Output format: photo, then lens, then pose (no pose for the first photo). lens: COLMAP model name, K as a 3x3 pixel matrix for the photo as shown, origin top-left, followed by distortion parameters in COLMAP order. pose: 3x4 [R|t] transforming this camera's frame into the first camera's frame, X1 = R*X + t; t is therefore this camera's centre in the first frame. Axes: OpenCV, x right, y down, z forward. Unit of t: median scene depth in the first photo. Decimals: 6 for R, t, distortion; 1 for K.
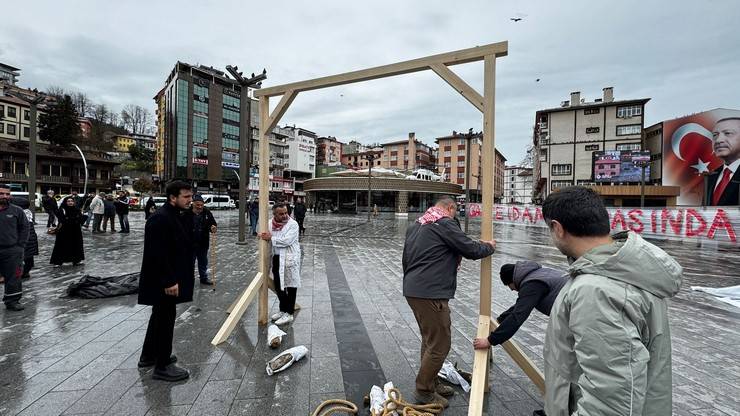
lens RADIAL K [[293.8, 0, 369.2], [0, 293.8, 207.7], [0, 0, 1]] dist [-0.001222, 0.000130]
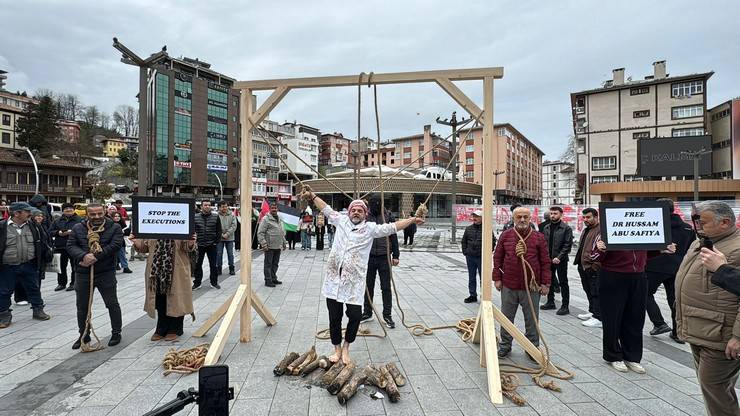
lens RADIAL K [[337.0, 0, 369.1], [0, 337.0, 207.6], [0, 0, 1]] dist [-0.000664, -0.000280]
pose [[0.997952, -0.017599, -0.061506, 0.041796], [0.016437, 0.999678, -0.019347, 0.001967], [0.061827, 0.018297, 0.997919, 0.016027]]
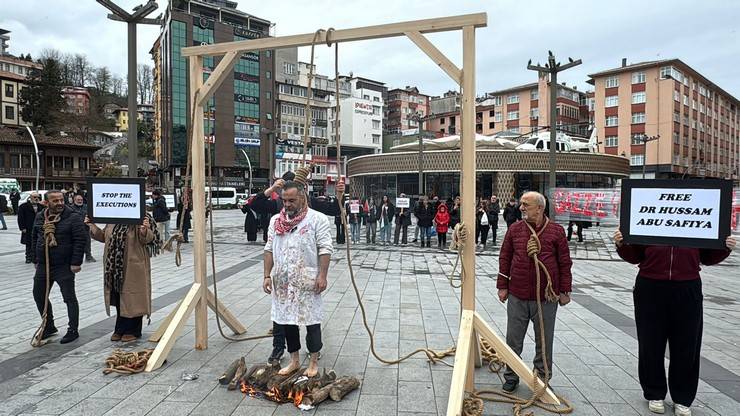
lens RADIAL K [[482.1, 0, 369.3], [0, 482.1, 208.3], [0, 0, 1]] dist [-0.002746, 0.002604]
pose [[0.968505, -0.016446, -0.248449, 0.059473], [0.018913, 0.999793, 0.007547, 0.002428], [0.248273, -0.012008, 0.968616, 0.009320]]
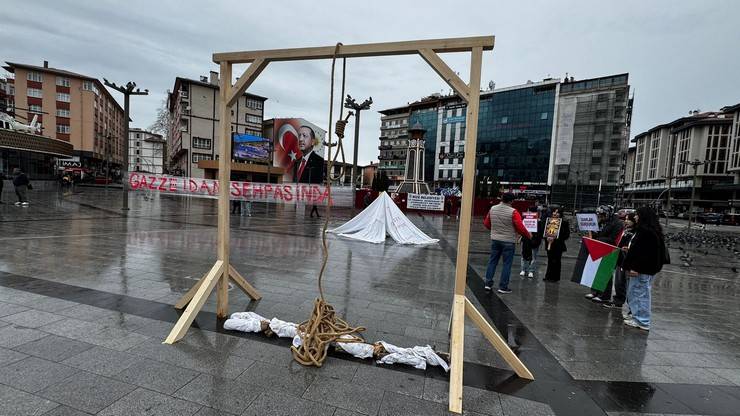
lens RADIAL K [[293.8, 0, 369.2], [0, 293.8, 207.7], [0, 0, 1]] dist [-0.001222, 0.000130]
pose [[0.425686, -0.048308, 0.903581, -0.033049], [-0.039887, 0.996602, 0.072072, -0.000523], [-0.903991, -0.066721, 0.422312, 0.008321]]
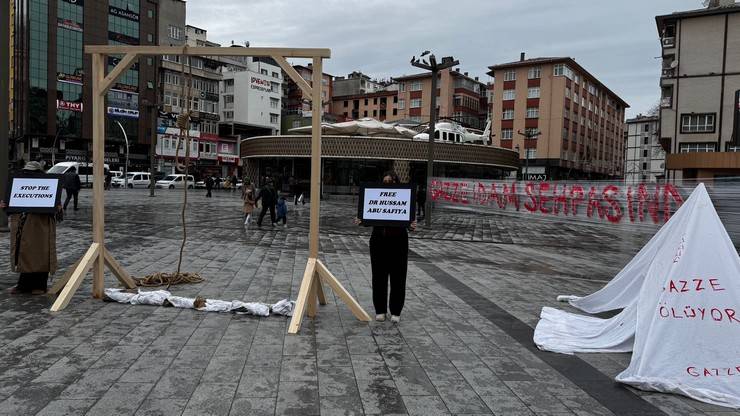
lens RADIAL K [[513.5, 0, 368.9], [0, 513.5, 206.9], [0, 0, 1]] dist [0.127056, -0.182580]
pose [[0.998422, 0.014226, -0.054321, 0.070531], [-0.012525, 0.999424, 0.031533, 0.003711], [0.054739, -0.030803, 0.998025, -0.018506]]
